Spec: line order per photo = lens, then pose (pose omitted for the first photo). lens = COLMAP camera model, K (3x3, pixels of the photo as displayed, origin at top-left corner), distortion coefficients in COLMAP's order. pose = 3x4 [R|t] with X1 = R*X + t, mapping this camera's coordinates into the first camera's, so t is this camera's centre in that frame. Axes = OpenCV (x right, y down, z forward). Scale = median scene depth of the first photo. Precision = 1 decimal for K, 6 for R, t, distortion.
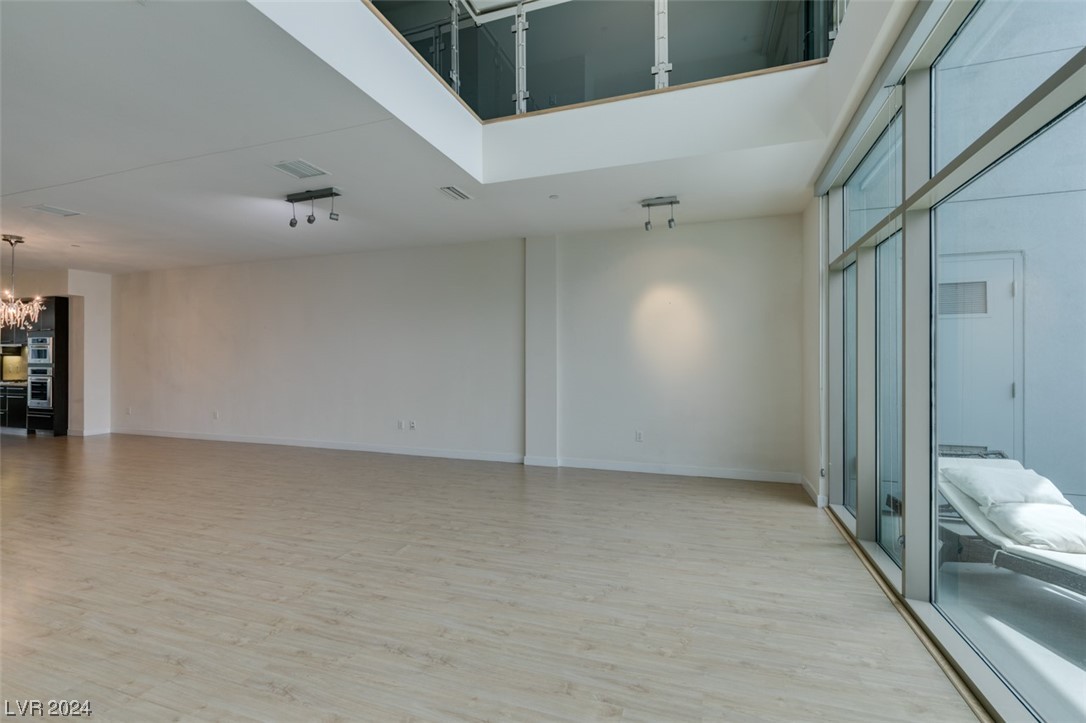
lens RADIAL K [[487.4, 0, 541.4], [0, 487.4, 364.5], [0, 0, 1]] dist [0.005777, -0.000178]
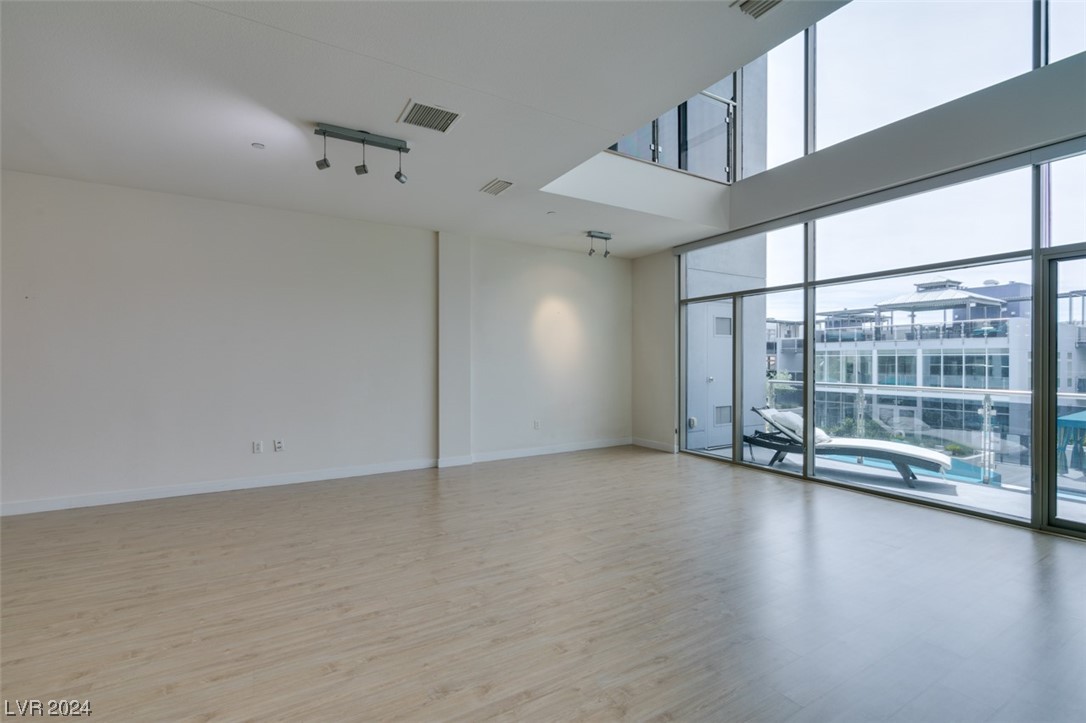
lens RADIAL K [[487.4, 0, 541.4], [0, 487.4, 364.5], [0, 0, 1]] dist [0.005777, -0.000178]
pose [[0.641246, -0.004716, 0.767321, -1.020824], [0.004978, 0.999986, 0.001986, 0.001120], [-0.767319, 0.002546, 0.641260, 0.364695]]
